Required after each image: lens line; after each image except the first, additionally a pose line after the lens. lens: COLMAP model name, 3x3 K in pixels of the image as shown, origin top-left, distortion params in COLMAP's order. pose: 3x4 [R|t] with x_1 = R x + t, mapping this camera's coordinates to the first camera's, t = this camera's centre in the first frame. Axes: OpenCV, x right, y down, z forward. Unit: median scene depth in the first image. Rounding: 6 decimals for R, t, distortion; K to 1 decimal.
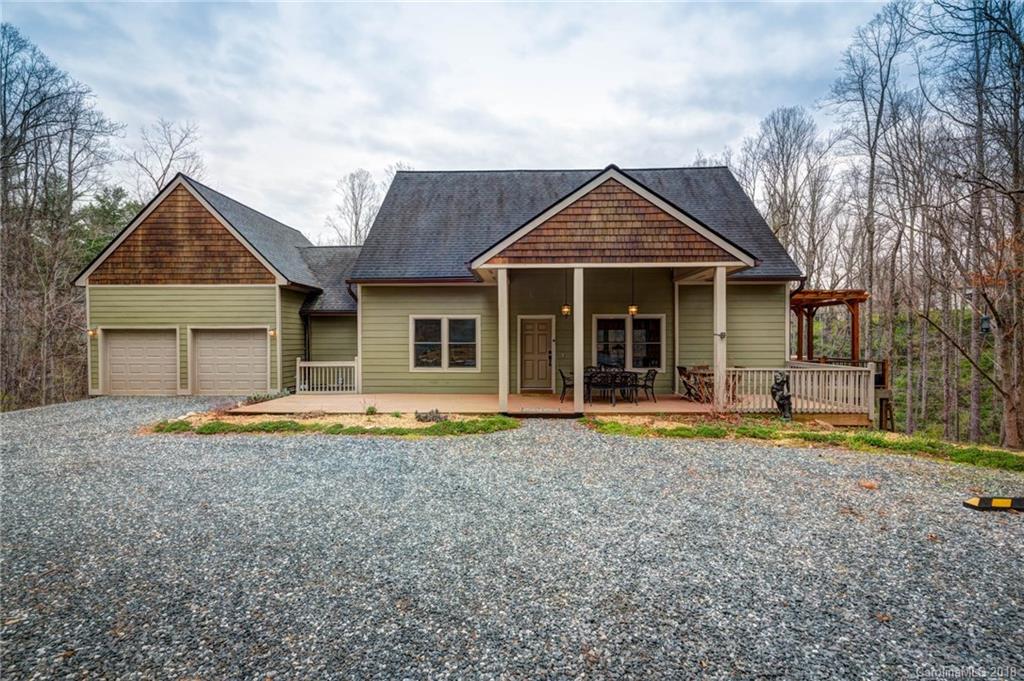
lens RADIAL K [[438.5, 0, 512.0], [0, 438.5, 340.5], [0, 0, 1]] dist [0.016123, 0.000066]
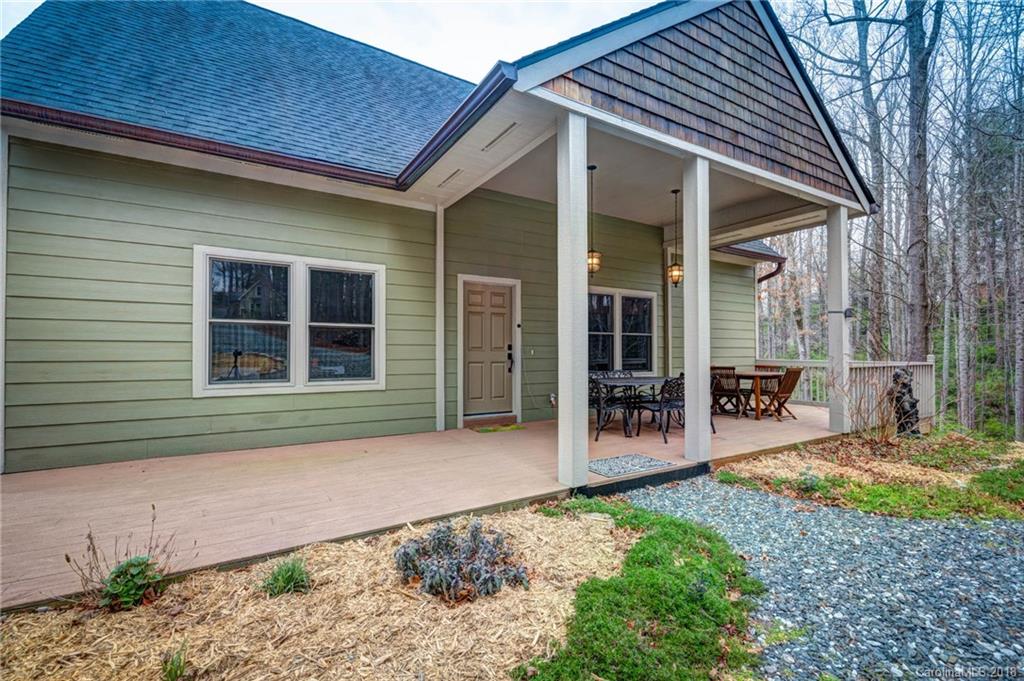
lens RADIAL K [[438.5, 0, 512.0], [0, 438.5, 340.5], [0, 0, 1]] dist [0.016123, 0.000066]
pose [[0.839853, 0.017351, 0.542537, -0.211577], [0.002056, 0.999380, -0.035143, 0.038119], [-0.542811, 0.030631, 0.839296, 0.540053]]
